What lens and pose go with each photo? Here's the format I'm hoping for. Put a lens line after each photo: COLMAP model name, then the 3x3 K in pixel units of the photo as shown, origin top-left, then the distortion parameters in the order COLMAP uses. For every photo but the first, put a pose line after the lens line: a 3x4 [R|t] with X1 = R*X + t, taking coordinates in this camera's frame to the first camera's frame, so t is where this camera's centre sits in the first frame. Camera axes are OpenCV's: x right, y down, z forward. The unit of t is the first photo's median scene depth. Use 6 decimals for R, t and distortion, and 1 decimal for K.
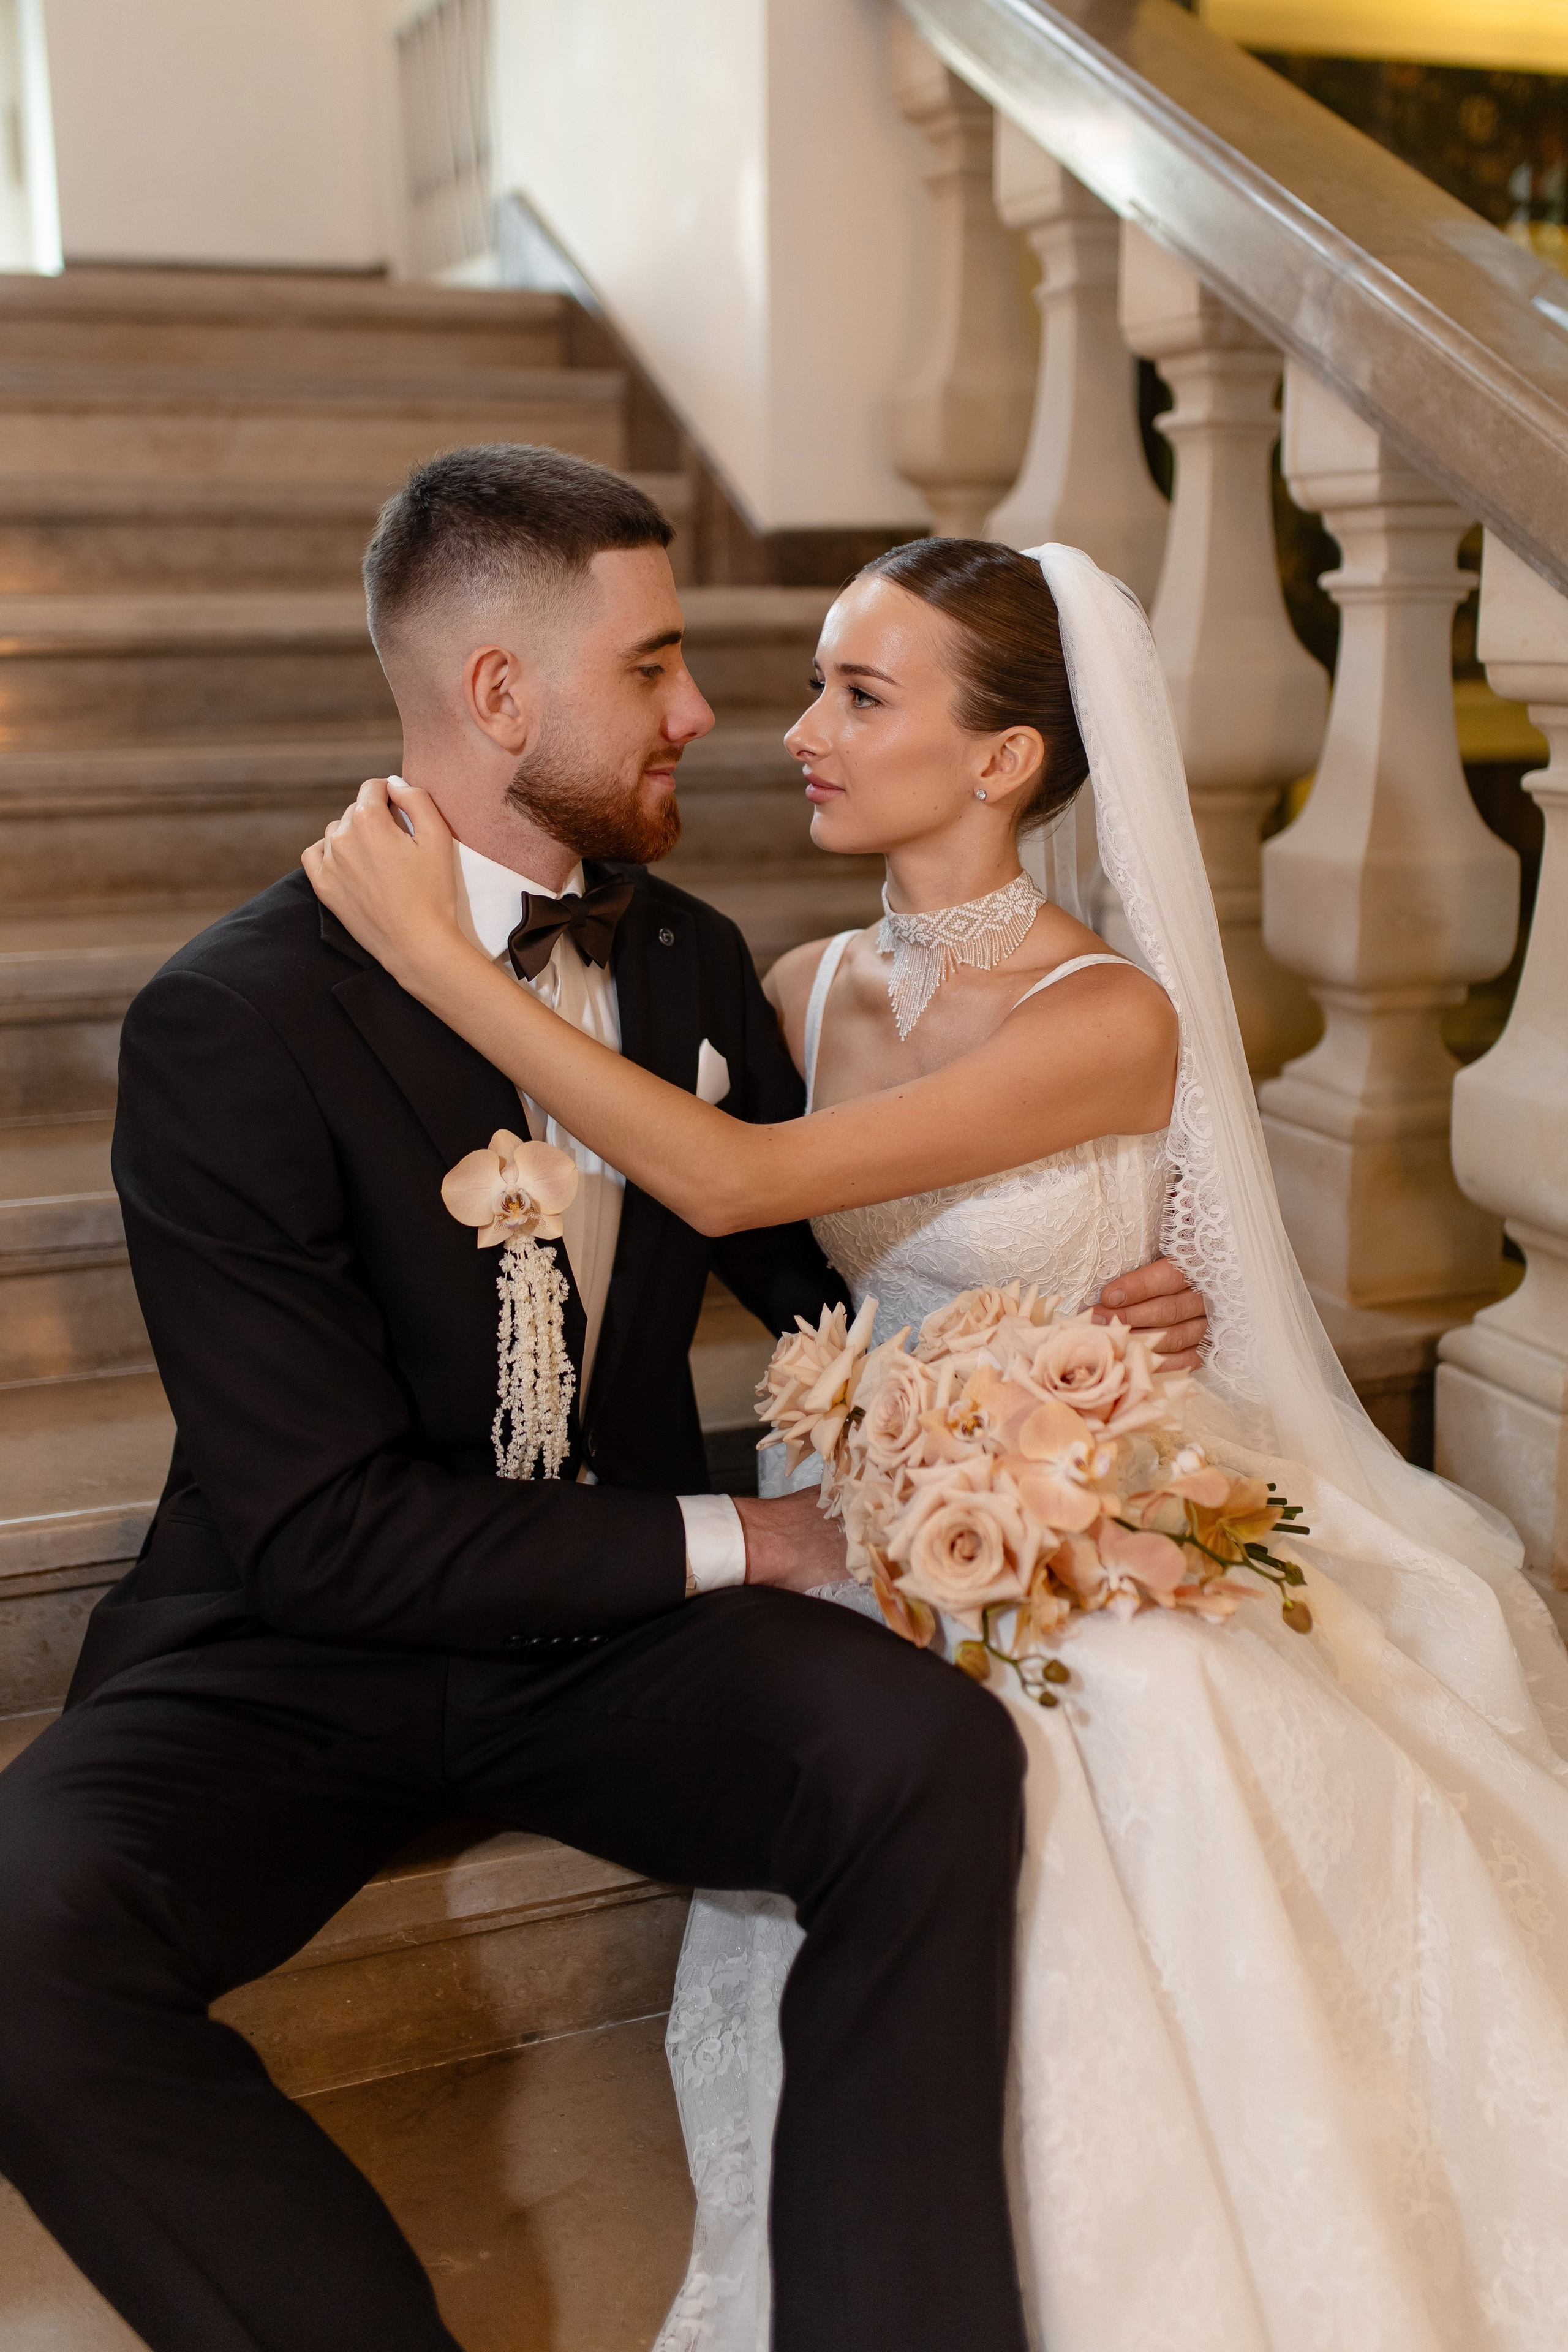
lens RADIAL K [[2382.0, 0, 870.5], [0, 2382.0, 1097.1], [0, 0, 1]] dist [-0.008302, 0.000000]
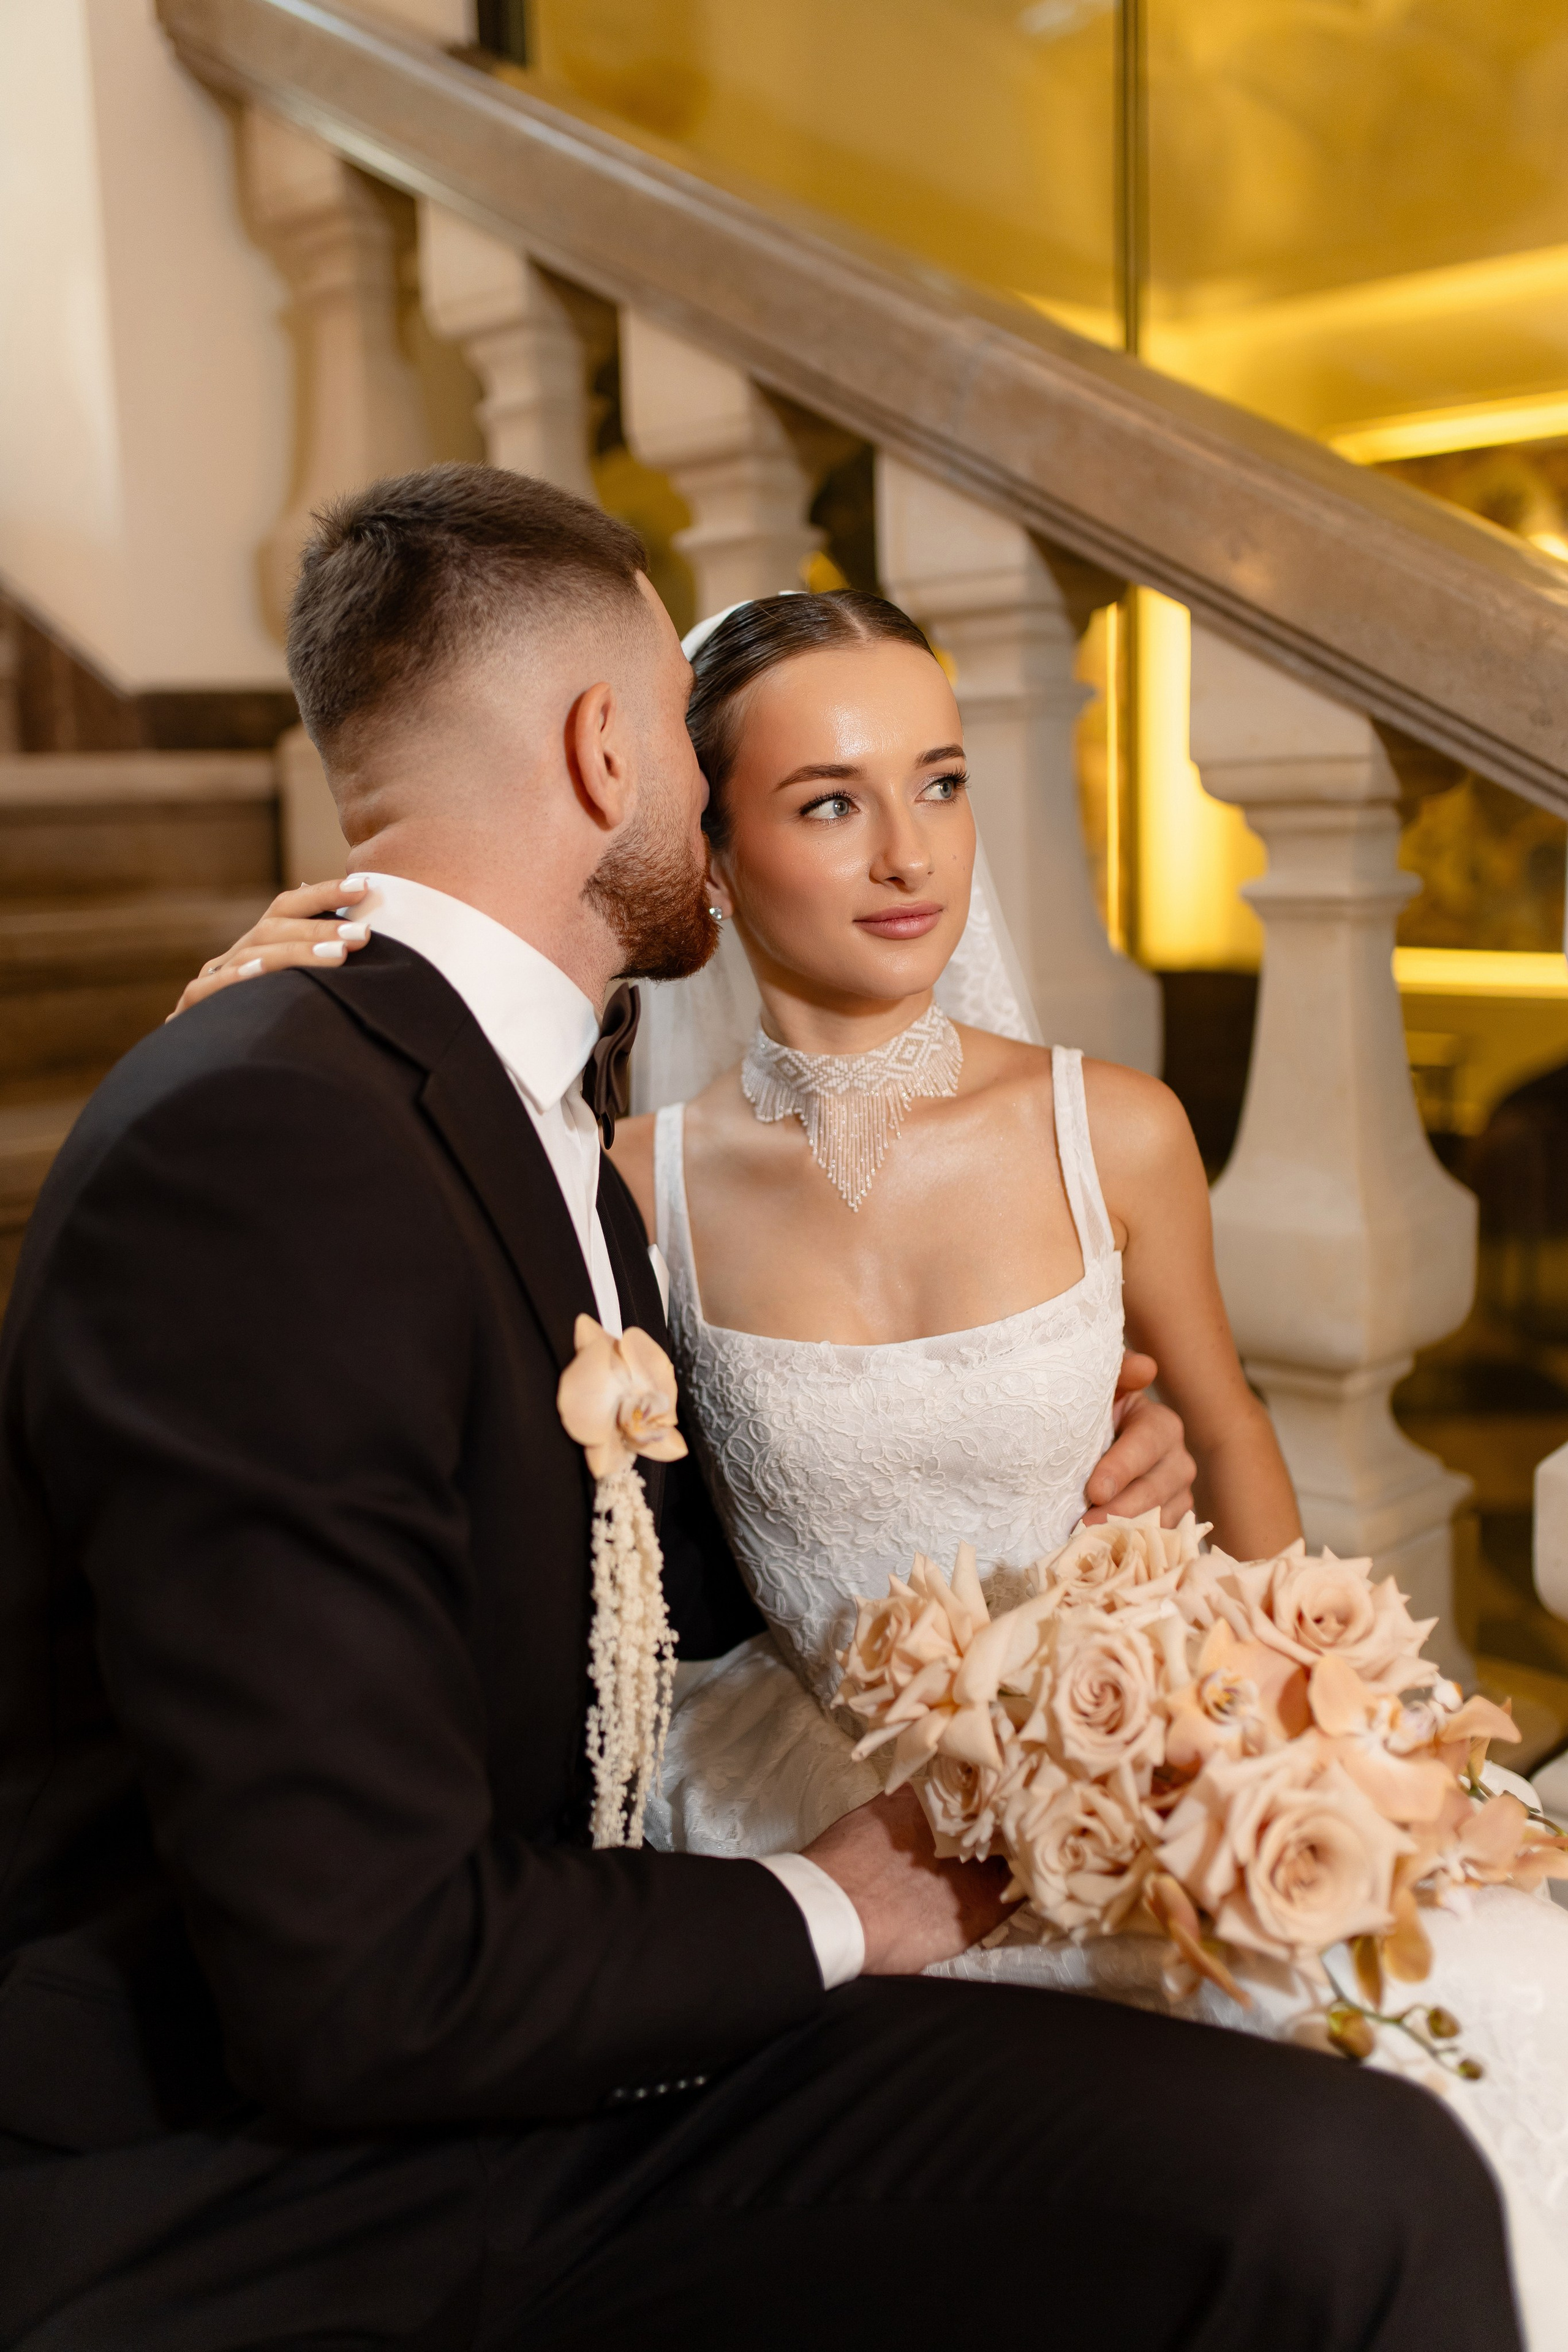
lens RADIAL K [[2233.3, 0, 812.1], [0, 2233.3, 1183.7], [0, 0, 1]] dist [0.011811, 0.000000]
pose [[0.924561, -0.090559, 0.370117, -0.199012], [0.108987, 0.993616, -0.029136, -0.010882], [-0.365116, 0.067276, 0.928528, 0.238181]]
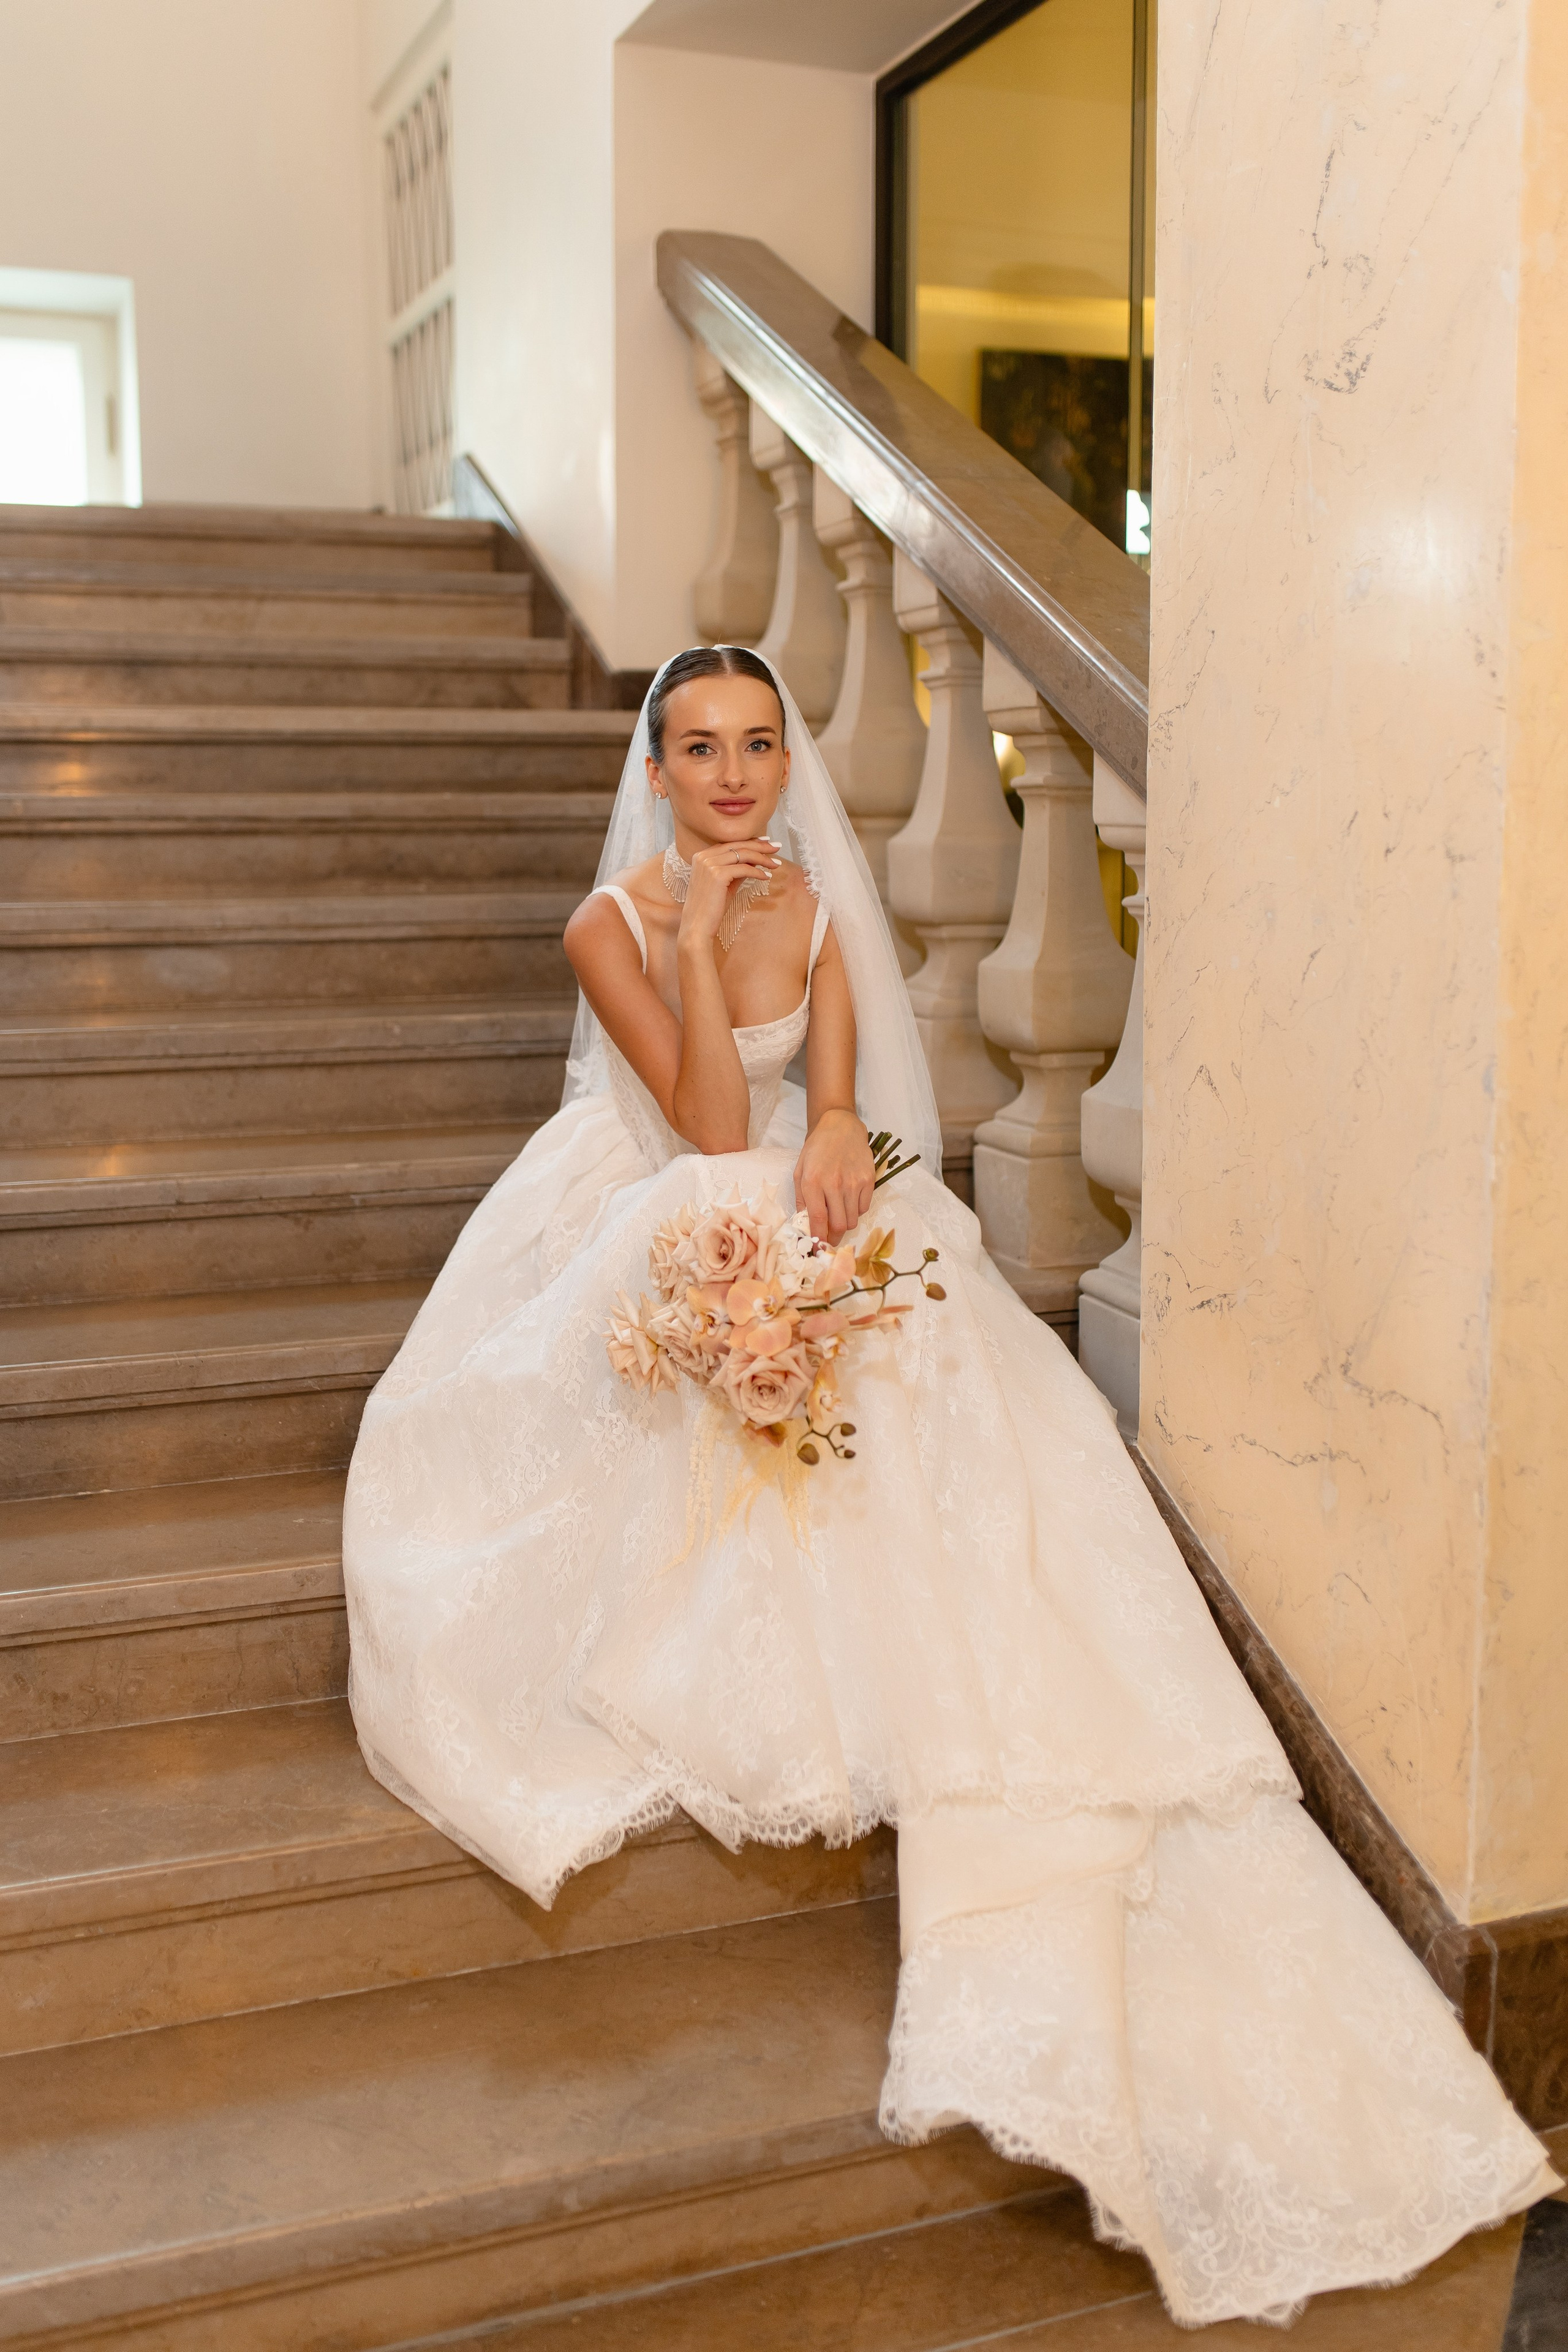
lens RADIAL K [[2190.6, 0, 784.9], [0, 2190.6, 1034.8], [0, 0, 1]] dist [0.016202, 0.000000]
pose [[0.999616, 0.004167, -0.027403, 0.146761], [-0.007172, 0.993851, -0.110496, 0.198629], [0.026774, 0.110650, 0.993499, -0.473974]]
